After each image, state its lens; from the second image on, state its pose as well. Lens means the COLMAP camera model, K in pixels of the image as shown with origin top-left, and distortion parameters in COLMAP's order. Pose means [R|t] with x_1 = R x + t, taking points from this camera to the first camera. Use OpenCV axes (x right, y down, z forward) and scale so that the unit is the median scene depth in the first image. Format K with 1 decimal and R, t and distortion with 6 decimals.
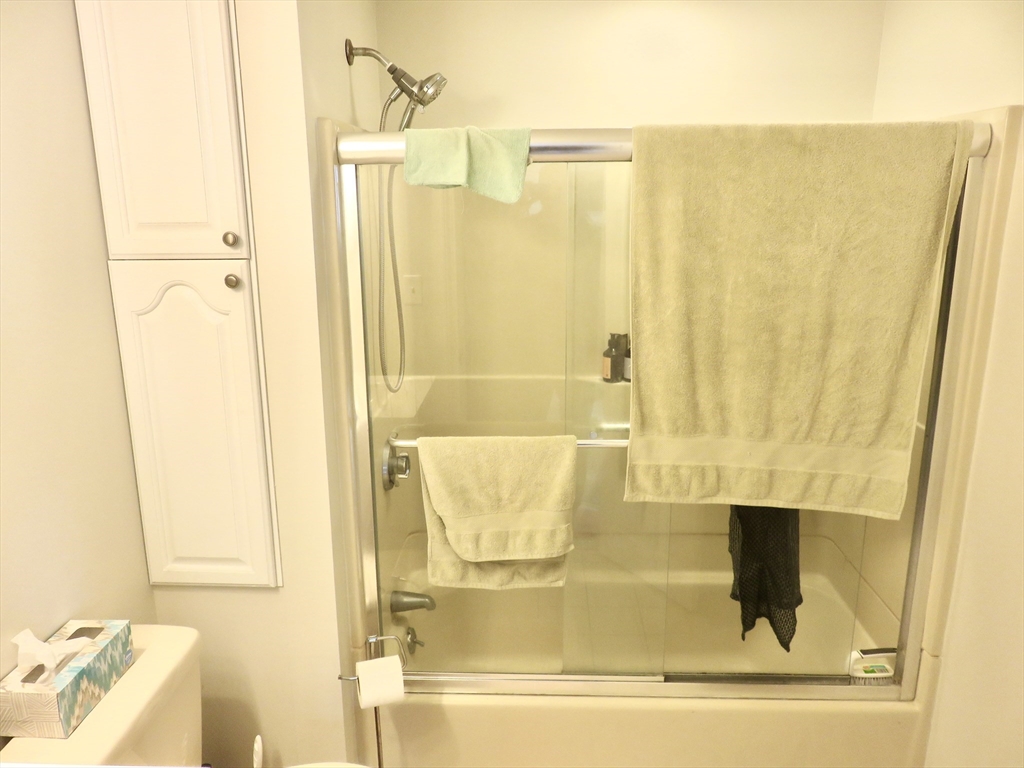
lens RADIAL K [[775.0, 0, 511.9], [0, 775.0, 384.7], [0, 0, 1]] dist [-0.007136, 0.010709]
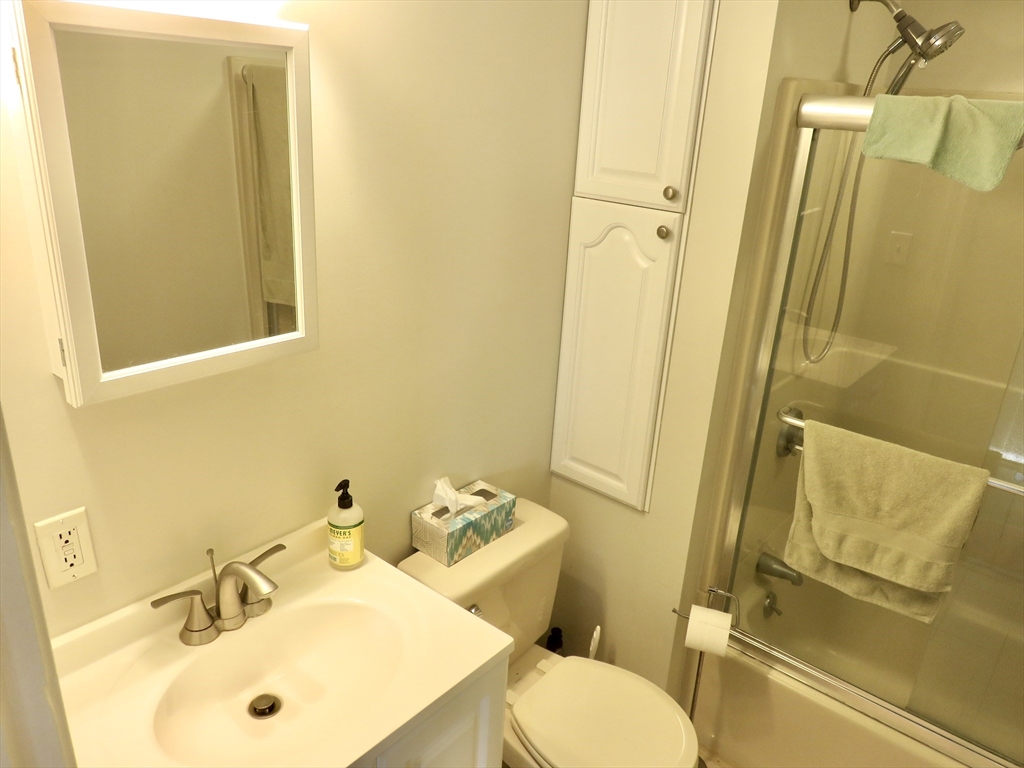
lens RADIAL K [[775.0, 0, 509.6], [0, 775.0, 386.1], [0, 0, 1]] dist [-0.007136, 0.010709]
pose [[0.788663, 0.269561, -0.552582, 0.109854], [-0.205164, 0.962631, 0.176774, -0.066999], [0.579584, -0.026045, 0.814496, -0.003693]]
